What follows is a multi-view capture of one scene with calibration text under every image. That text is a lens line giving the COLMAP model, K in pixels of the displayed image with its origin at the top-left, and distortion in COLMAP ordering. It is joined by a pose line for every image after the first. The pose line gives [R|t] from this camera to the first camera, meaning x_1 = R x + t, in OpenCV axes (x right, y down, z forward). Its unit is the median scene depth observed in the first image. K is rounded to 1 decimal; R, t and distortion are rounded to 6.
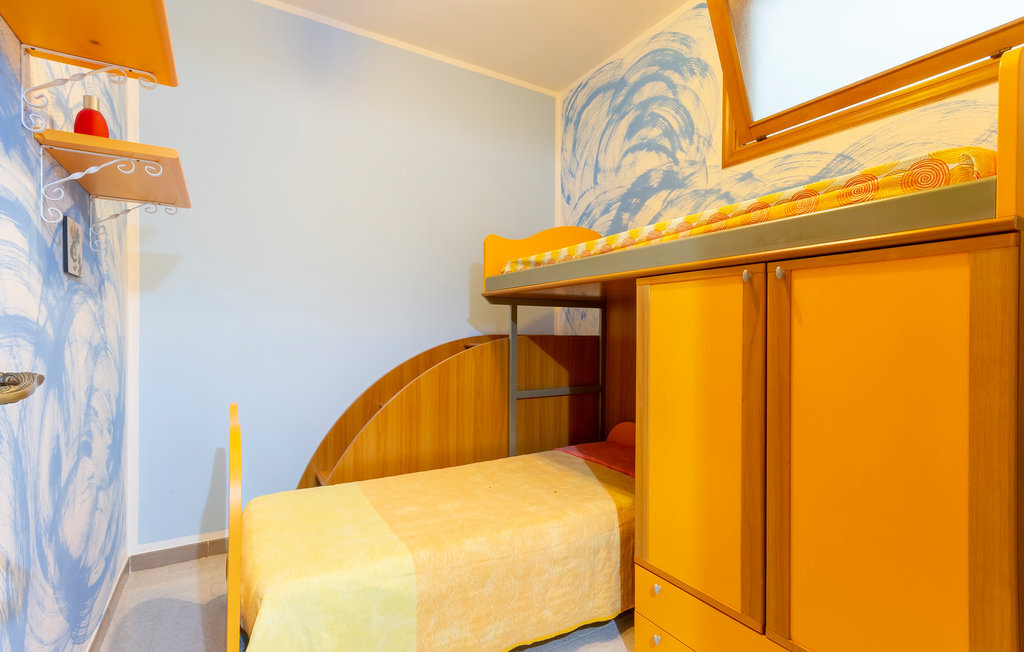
lens RADIAL K [[478.5, 0, 517.5], [0, 478.5, 333.2], [0, 0, 1]] dist [0.001449, 0.000146]
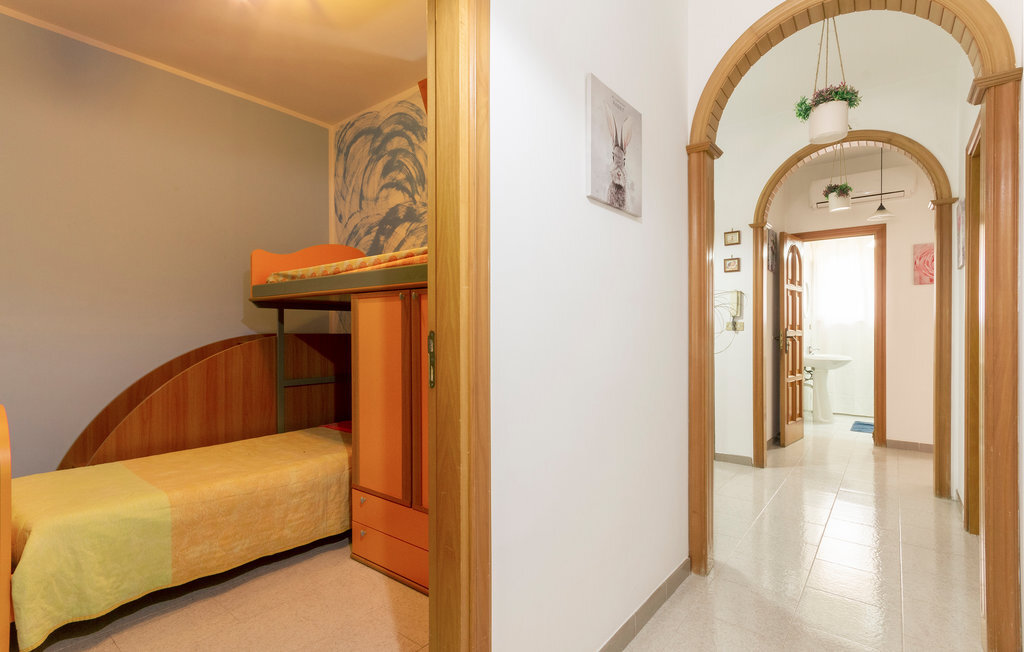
lens RADIAL K [[478.5, 0, 517.5], [0, 478.5, 333.2], [0, 0, 1]] dist [0.001449, 0.000146]
pose [[0.935646, -0.009365, 0.352815, 0.124000], [0.008277, 0.999955, 0.004592, 0.001967], [-0.352842, -0.001376, 0.935682, -0.331217]]
